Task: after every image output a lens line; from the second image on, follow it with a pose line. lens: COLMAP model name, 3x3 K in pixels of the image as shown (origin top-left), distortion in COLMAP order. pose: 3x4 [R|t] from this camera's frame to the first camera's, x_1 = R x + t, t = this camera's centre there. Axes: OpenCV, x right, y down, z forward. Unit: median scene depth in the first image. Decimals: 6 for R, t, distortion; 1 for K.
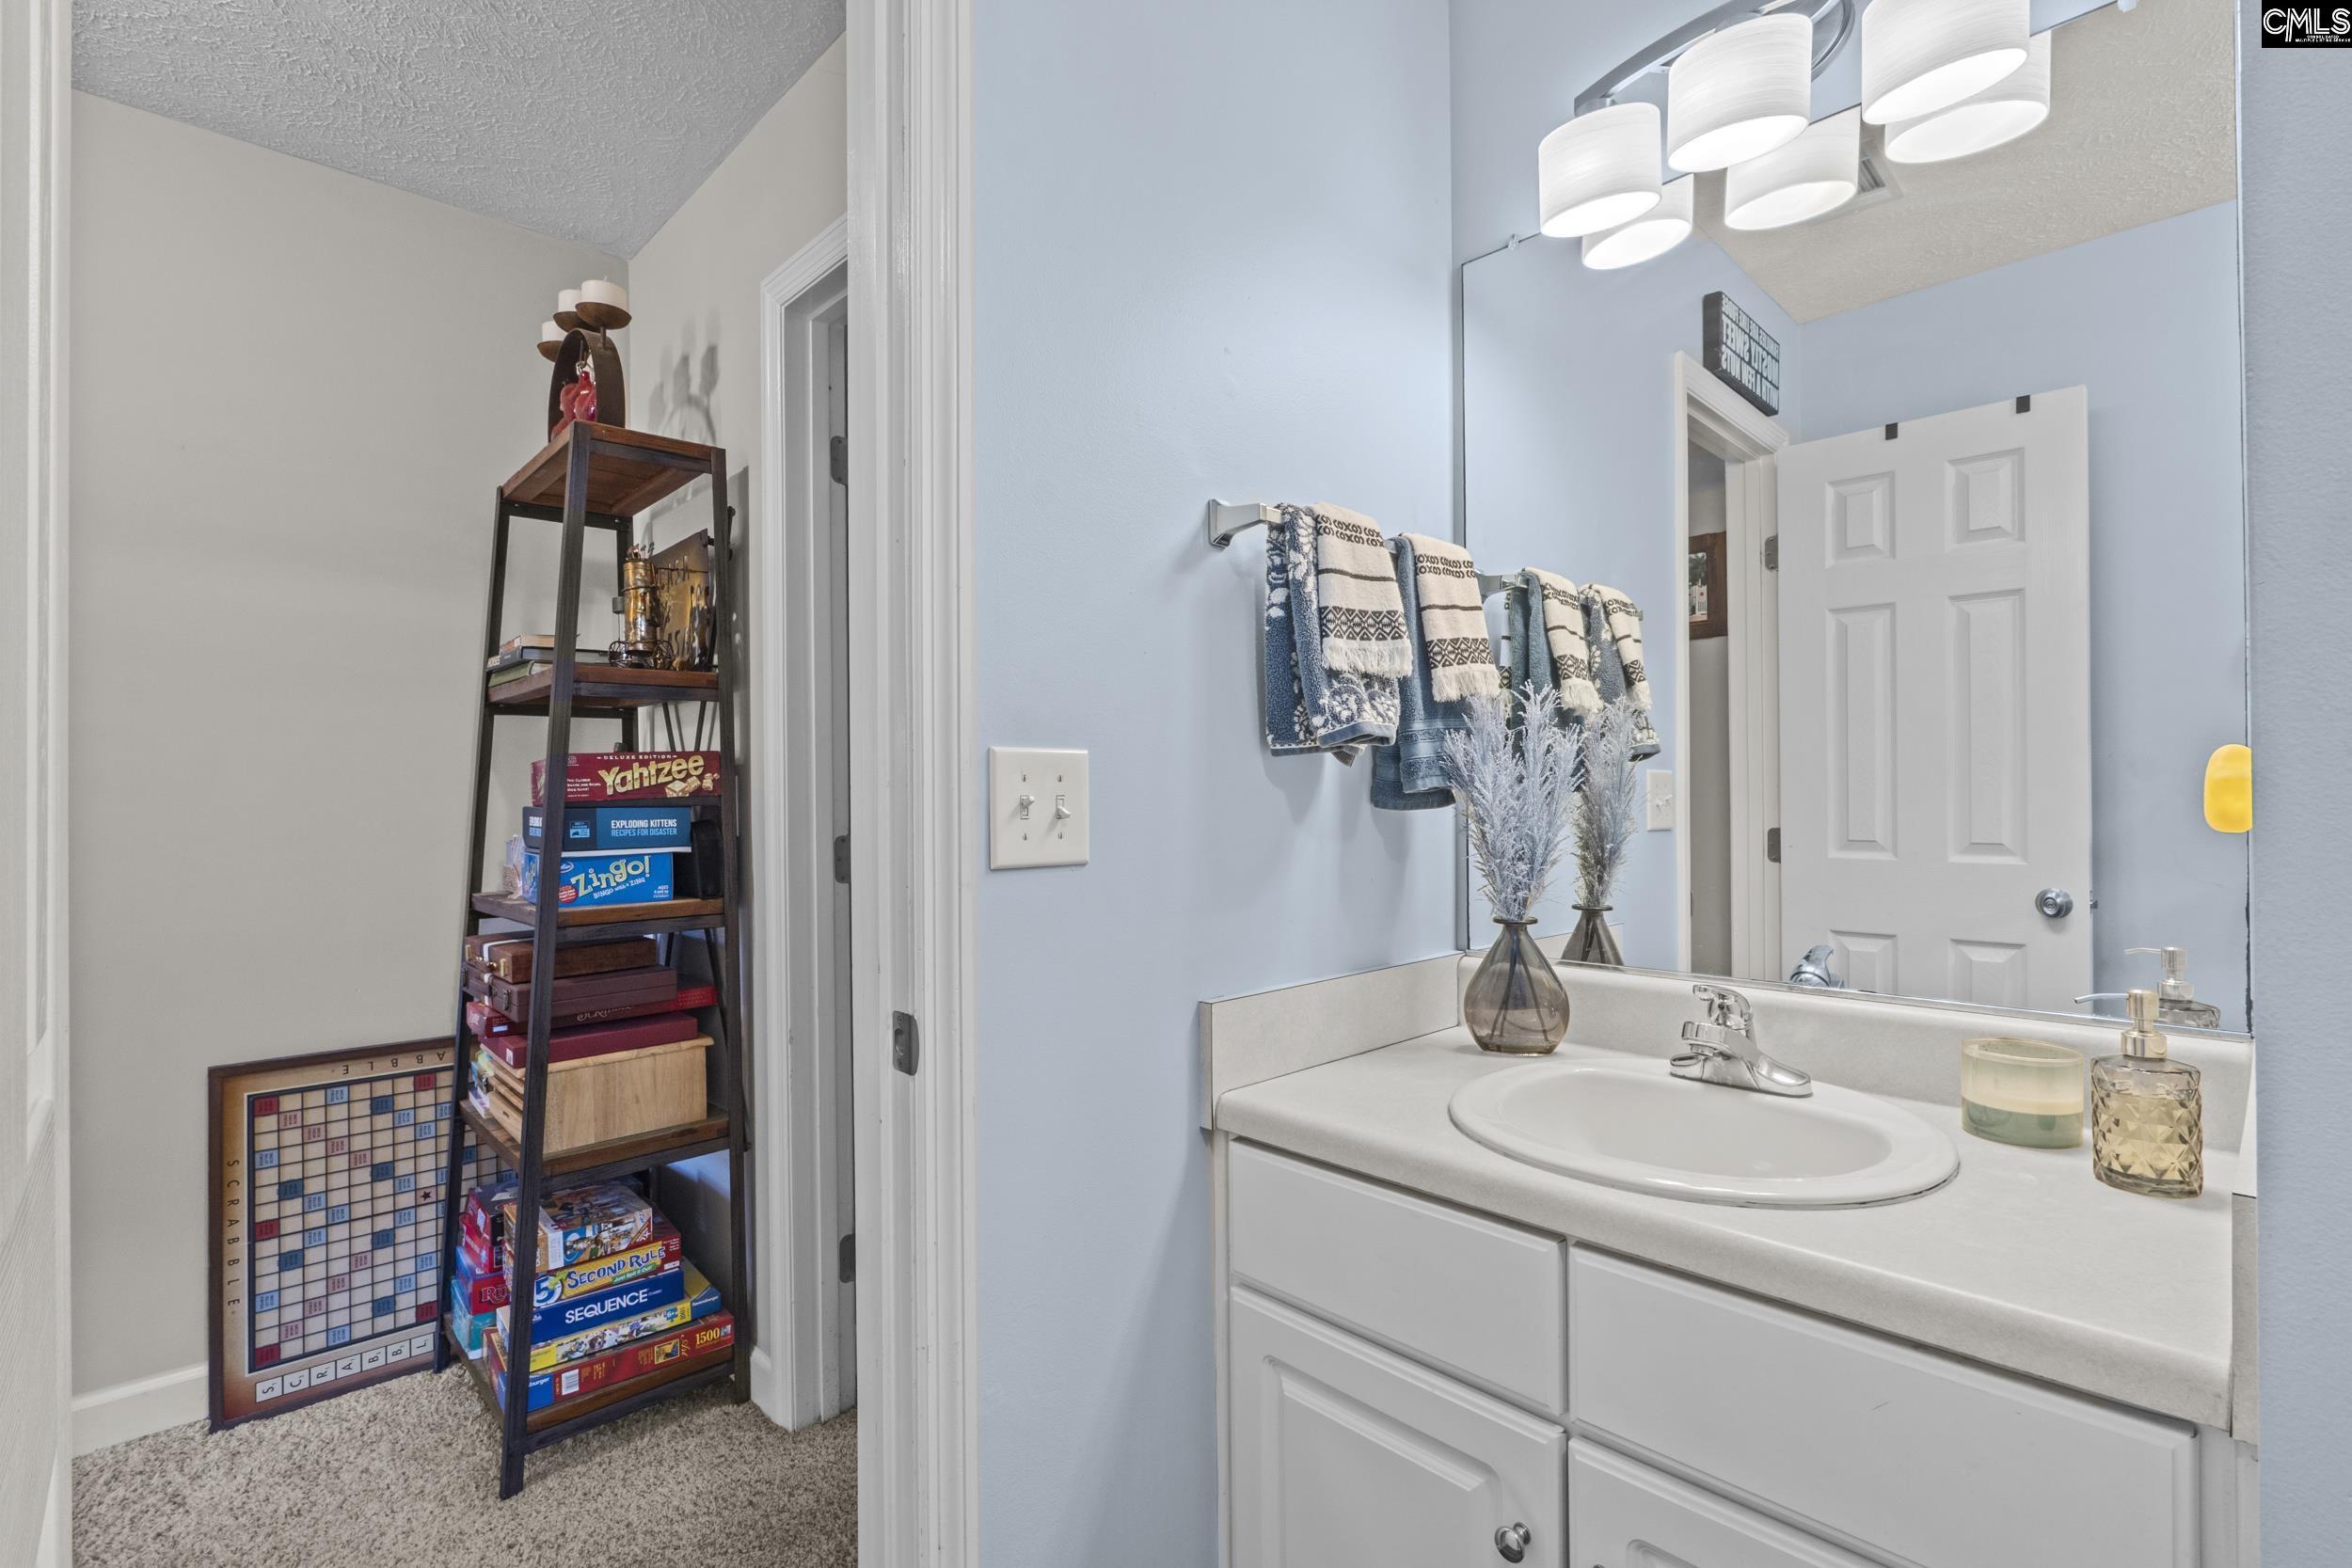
lens RADIAL K [[1072.1, 0, 1169.5], [0, 1072.1, 788.0], [0, 0, 1]] dist [-0.000597, 0.000059]
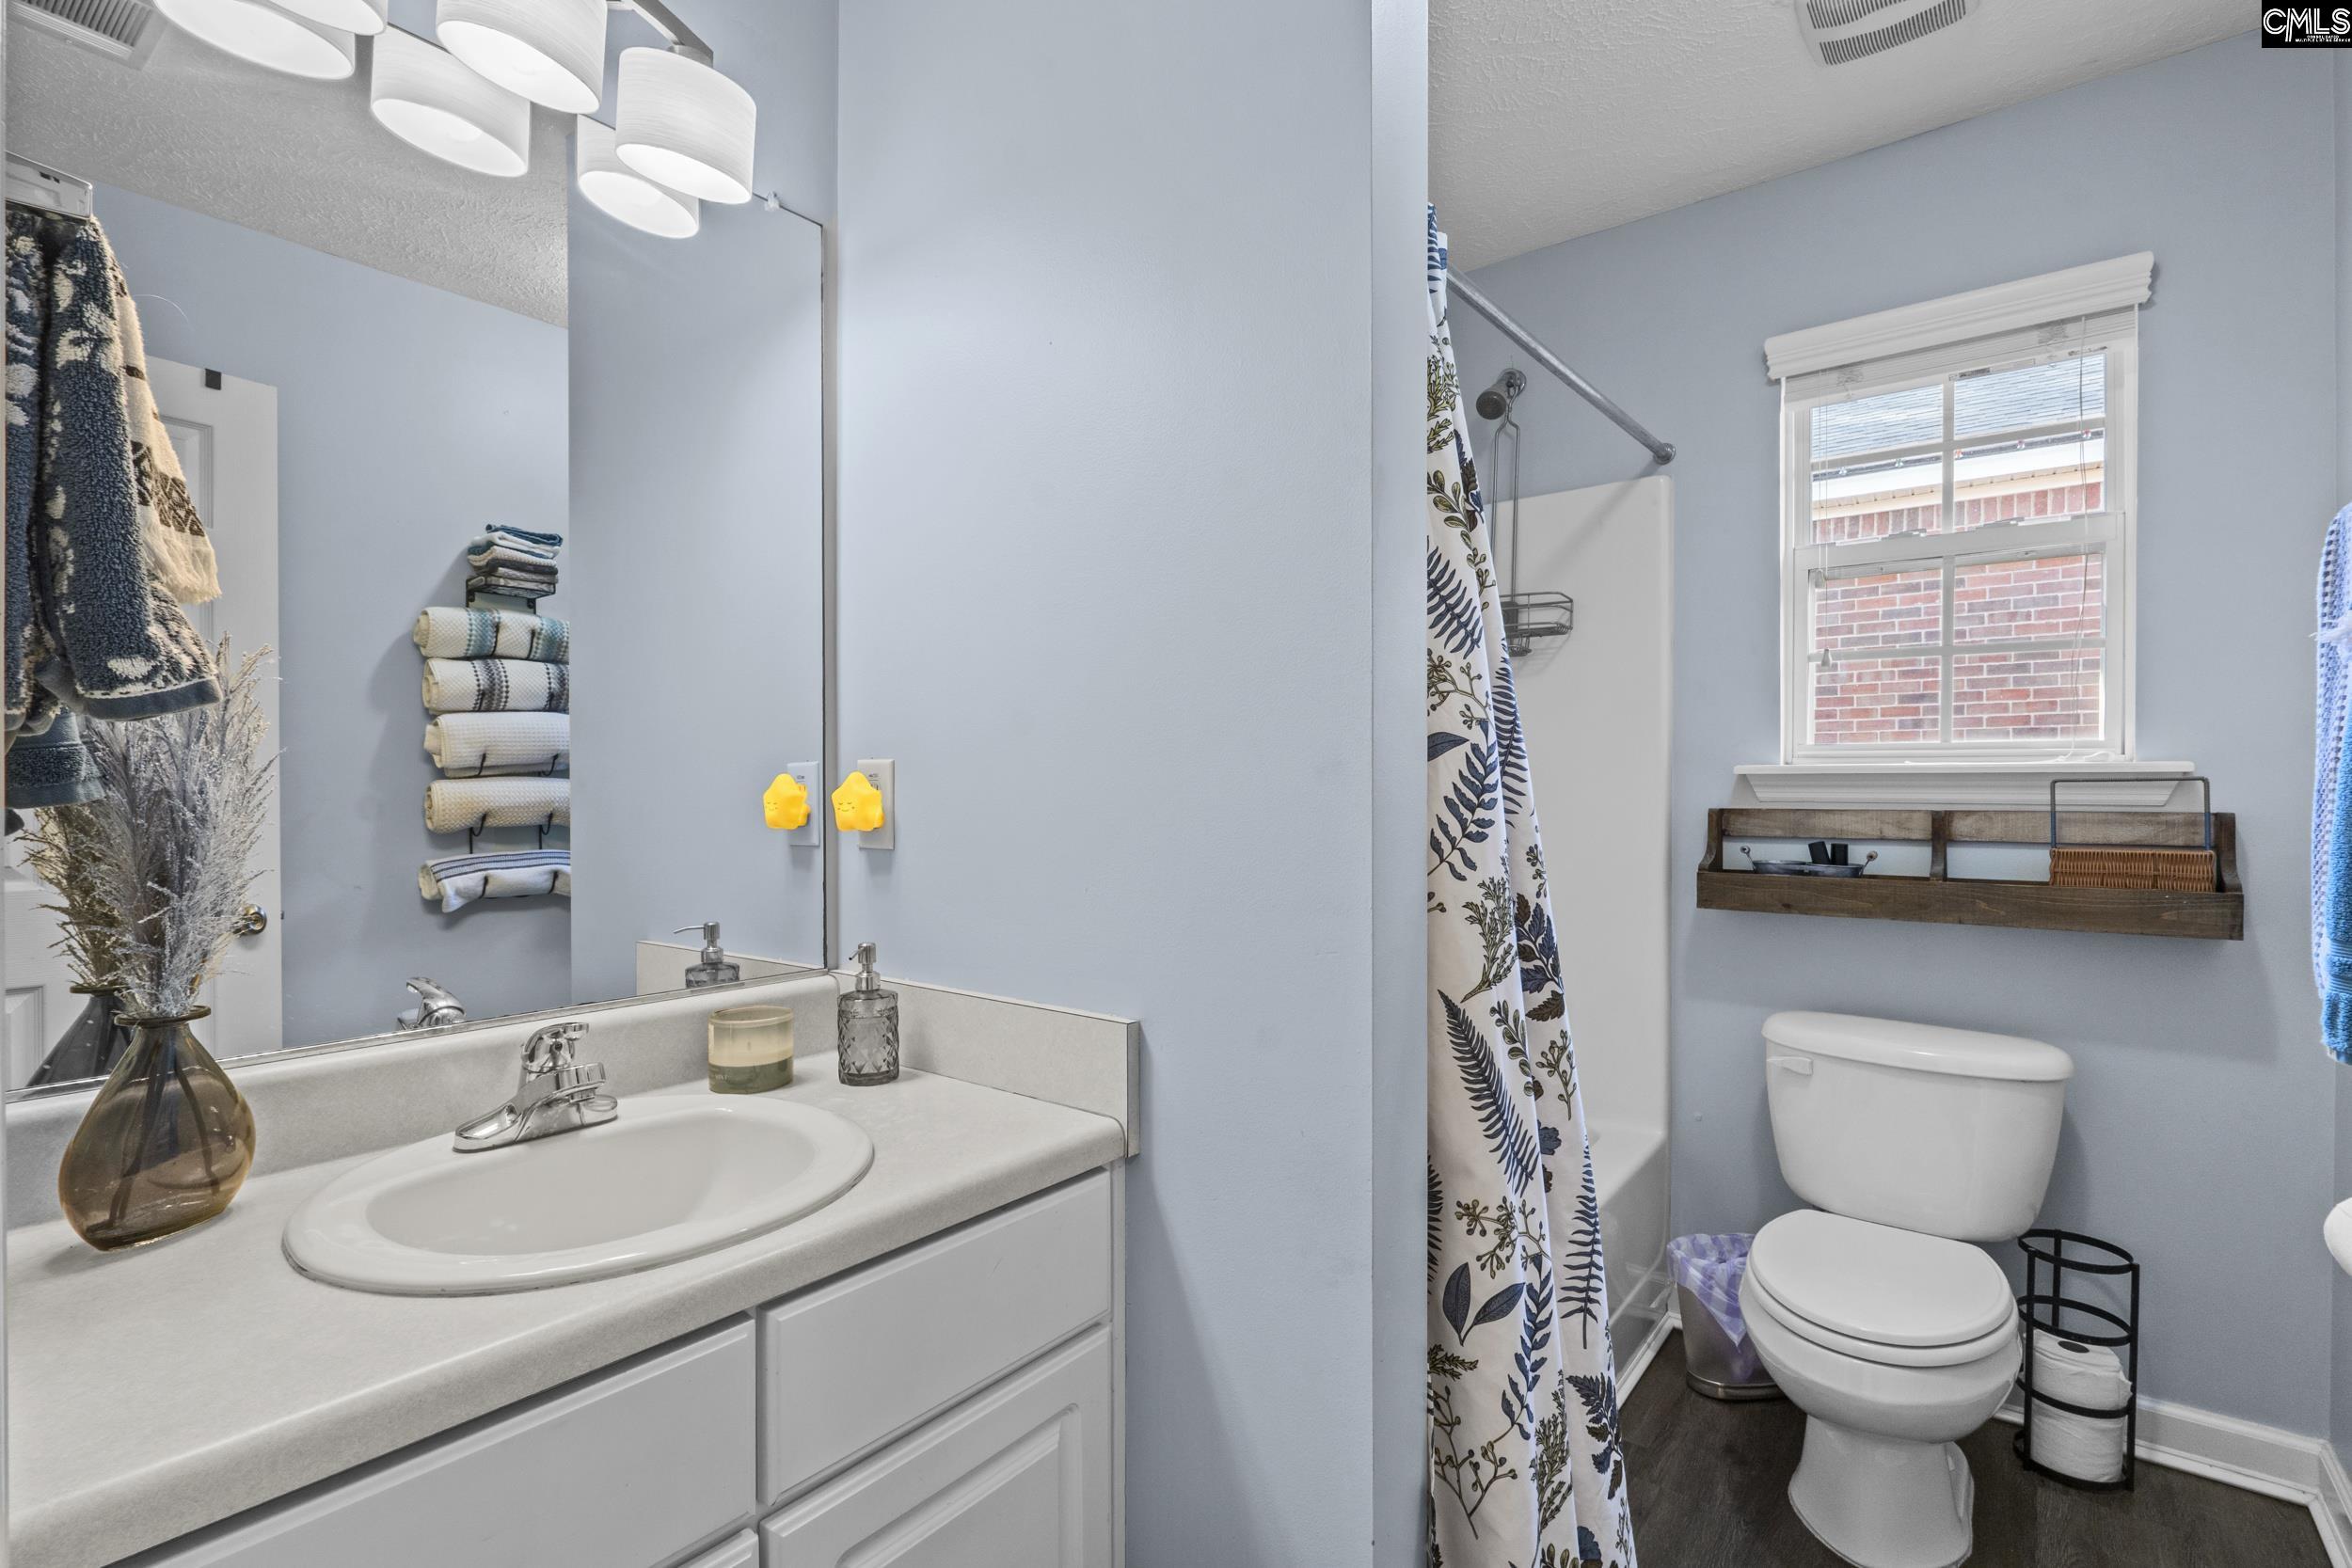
lens RADIAL K [[1072.1, 0, 1169.7], [0, 1072.1, 794.8], [0, 0, 1]] dist [-0.000597, 0.000059]
pose [[-0.112805, 0.003871, 0.993610, -0.463419], [-0.004280, 0.999981, -0.004381, -0.003159], [-0.993608, -0.004746, -0.112786, 0.636433]]
